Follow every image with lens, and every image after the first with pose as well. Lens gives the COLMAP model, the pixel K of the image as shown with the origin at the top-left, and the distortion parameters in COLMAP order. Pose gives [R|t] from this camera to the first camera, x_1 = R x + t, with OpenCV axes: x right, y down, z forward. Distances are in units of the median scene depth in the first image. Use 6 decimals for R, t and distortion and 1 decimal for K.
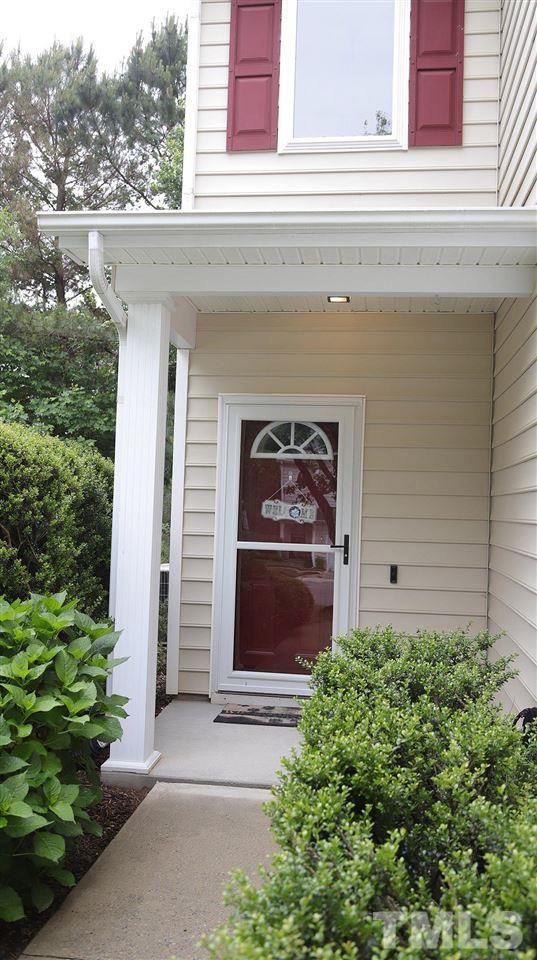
lens RADIAL K [[908.6, 0, 268.5], [0, 908.6, 480.0], [0, 0, 1]] dist [0.001205, 0.000203]
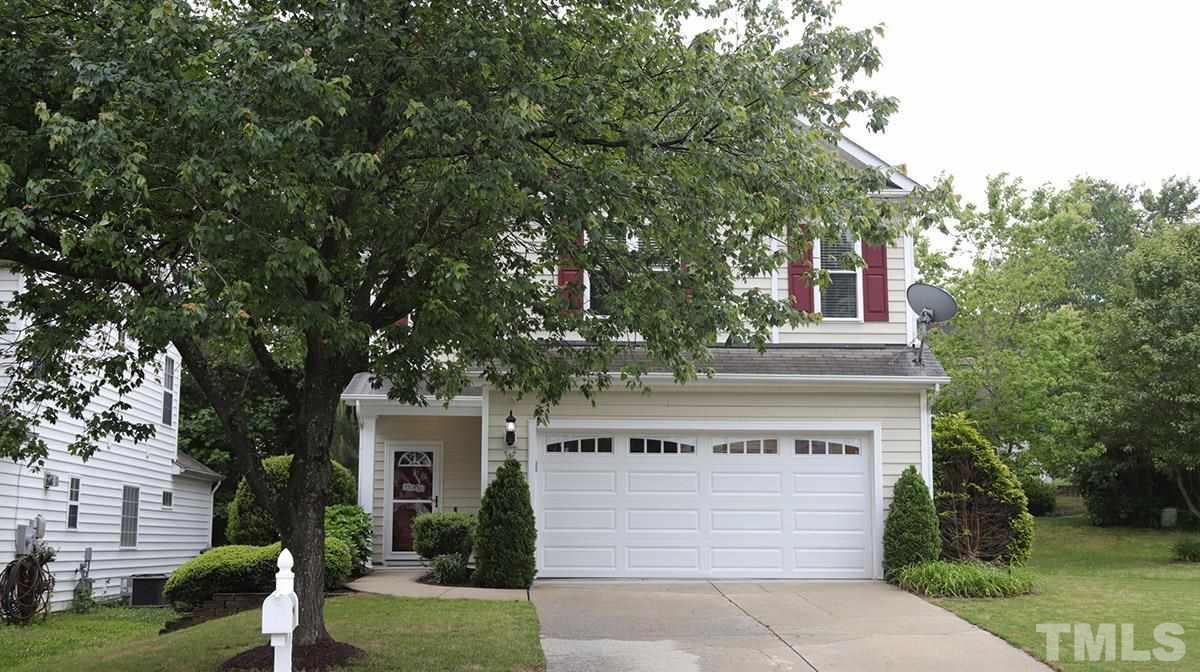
lens RADIAL K [[1471.6, 0, 600.0], [0, 1471.6, 336.0], [0, 0, 1]] dist [0.007129, 0.002350]
pose [[0.983556, -0.005158, 0.180529, -0.203262], [0.024054, 0.994428, -0.102641, 0.047518], [-0.178993, 0.105296, 0.978199, -3.117188]]
